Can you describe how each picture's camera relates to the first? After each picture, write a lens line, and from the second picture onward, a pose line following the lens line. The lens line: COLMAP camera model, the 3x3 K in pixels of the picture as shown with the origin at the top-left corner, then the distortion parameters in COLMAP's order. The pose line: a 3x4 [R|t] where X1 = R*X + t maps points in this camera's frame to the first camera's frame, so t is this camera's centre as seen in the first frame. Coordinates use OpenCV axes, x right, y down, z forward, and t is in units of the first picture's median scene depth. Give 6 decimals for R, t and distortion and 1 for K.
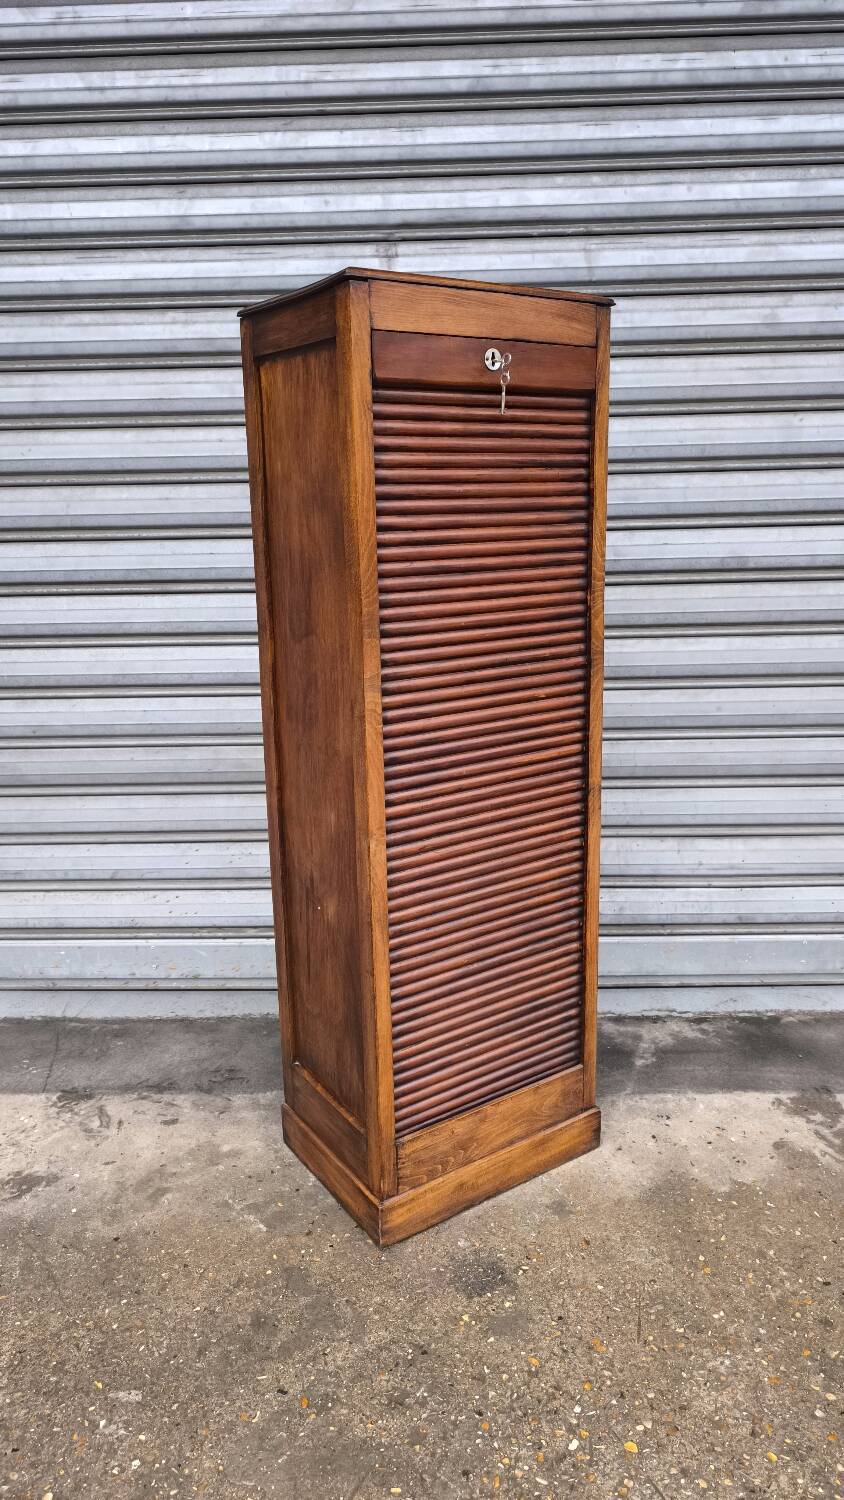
lens RADIAL K [[1041.1, 0, 425.7], [0, 1041.1, 750.2], [0, 0, 1]] dist [0.038046, -0.037471]
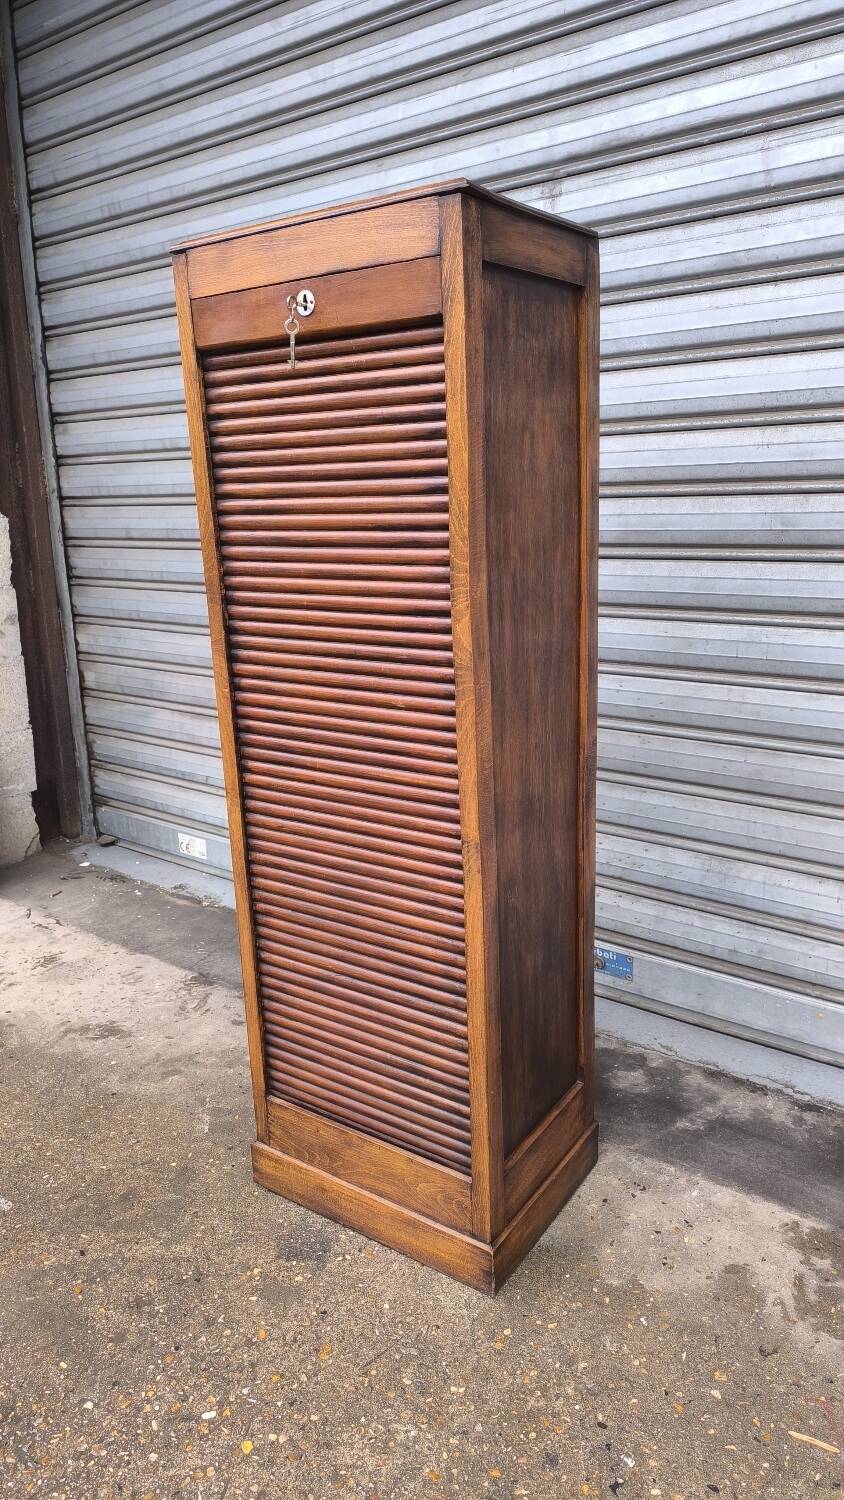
lens RADIAL K [[1041.1, 0, 410.6], [0, 1041.1, 751.8], [0, 0, 1]] dist [0.038046, -0.037471]
pose [[0.805210, 0.144515, -0.575111, 0.487176], [-0.120539, 0.989490, 0.079876, -0.044870], [0.580609, 0.005006, 0.814167, 0.179266]]
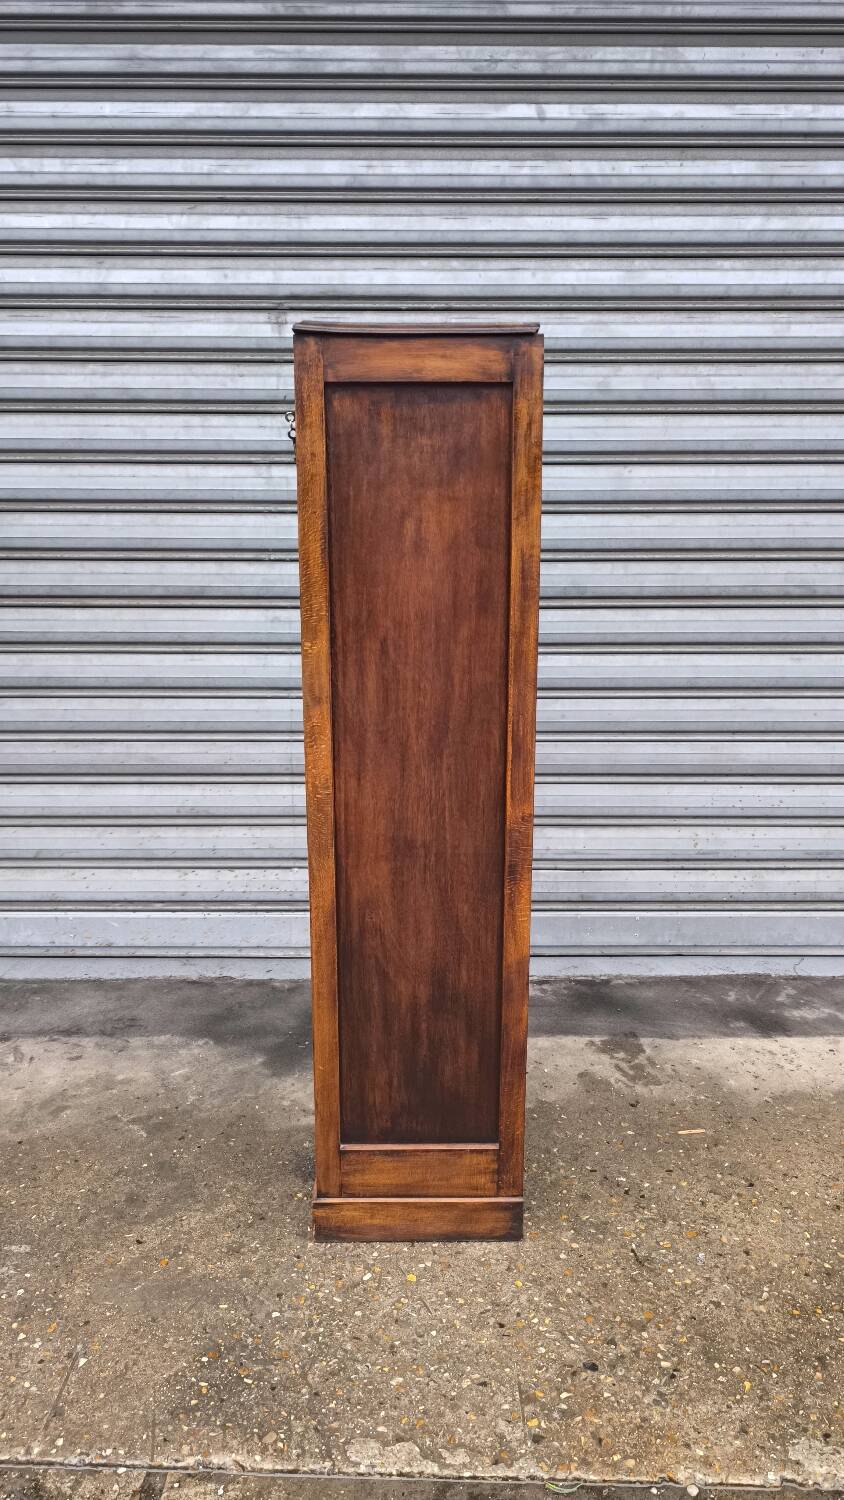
lens RADIAL K [[1041.1, 0, 424.7], [0, 1041.1, 764.6], [0, 0, 1]] dist [0.038046, -0.037471]
pose [[0.999375, 0.014168, 0.032380, 0.099771], [-0.014031, 0.999892, -0.004451, 0.024868], [-0.032440, 0.003994, 0.999466, -0.177112]]
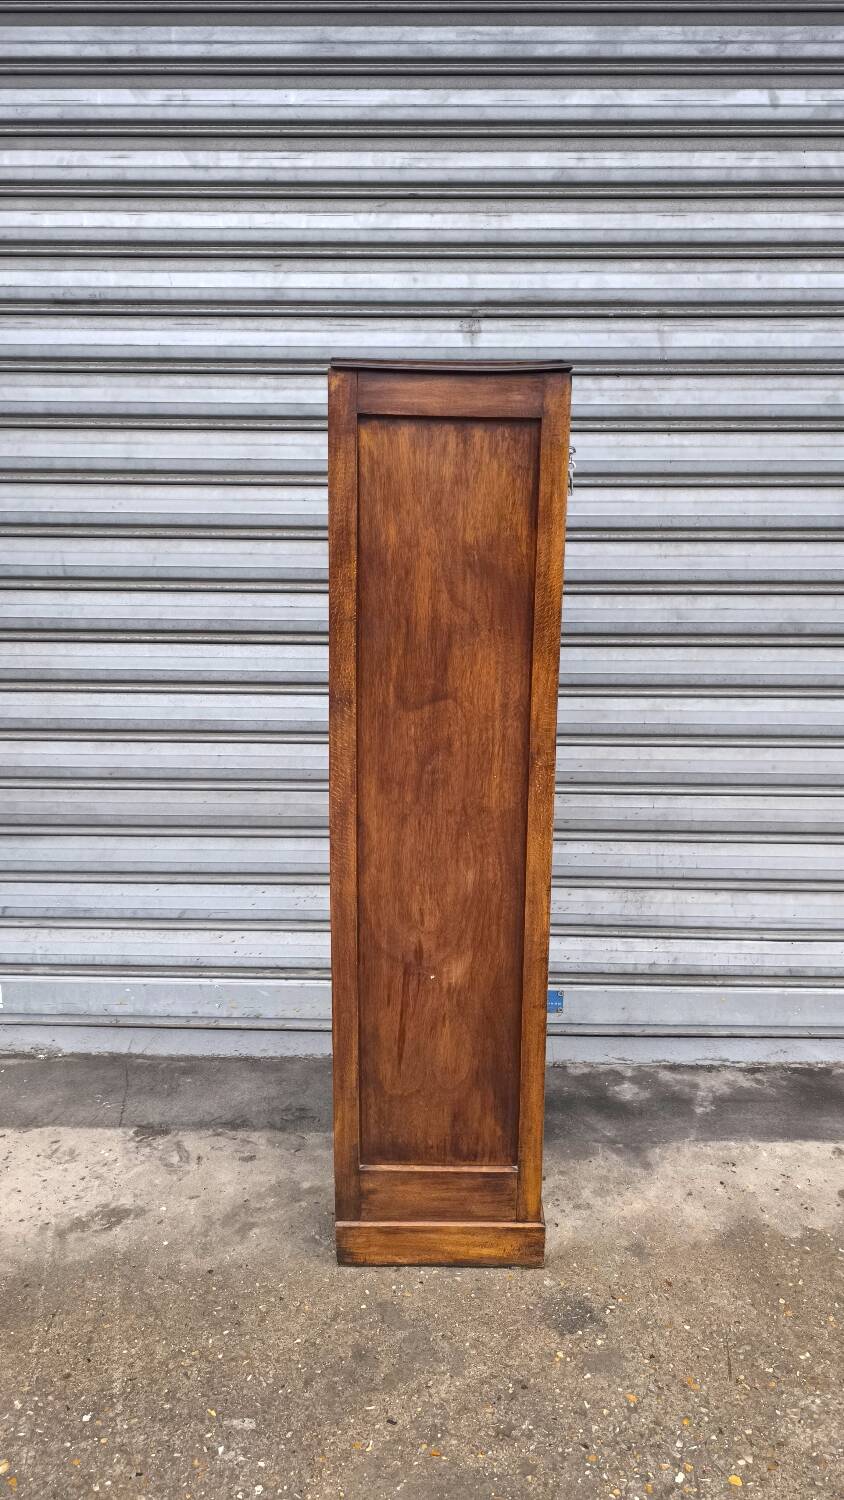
lens RADIAL K [[1041.1, 0, 425.7], [0, 1041.1, 757.7], [0, 0, 1]] dist [0.038046, -0.037471]
pose [[0.999637, 0.024381, 0.011503, -0.086895], [-0.023962, 0.999092, -0.035232, -0.004816], [-0.012352, 0.034944, 0.999313, -0.037786]]
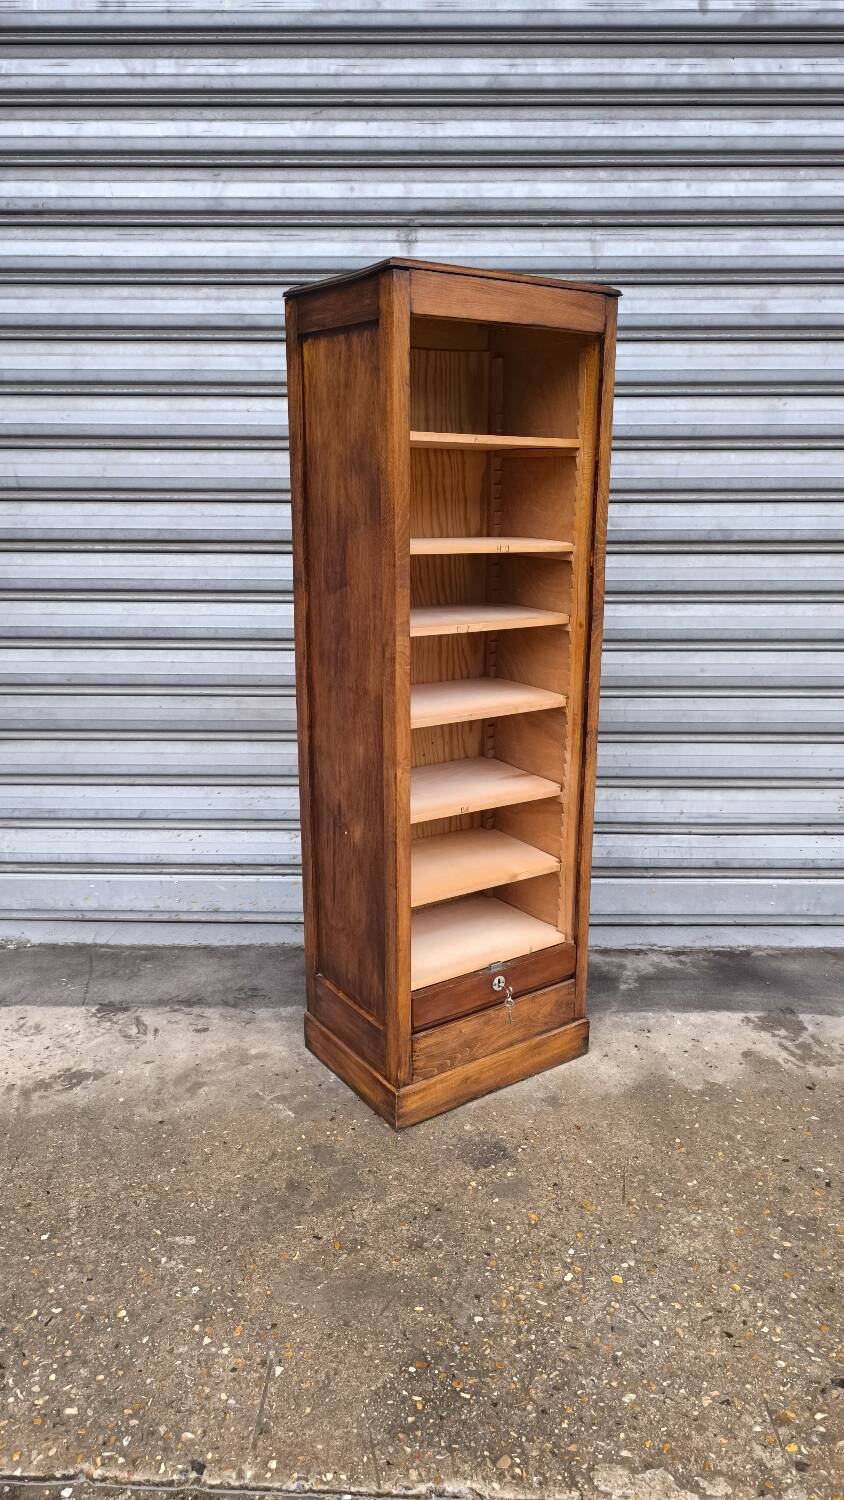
lens RADIAL K [[1041.1, 0, 423.5], [0, 1041.1, 760.6], [0, 0, 1]] dist [0.038046, -0.037471]
pose [[0.999661, 0.016836, 0.019872, -0.033931], [-0.017405, 0.999434, 0.028776, 0.032134], [-0.019376, -0.029112, 0.999388, -0.095856]]
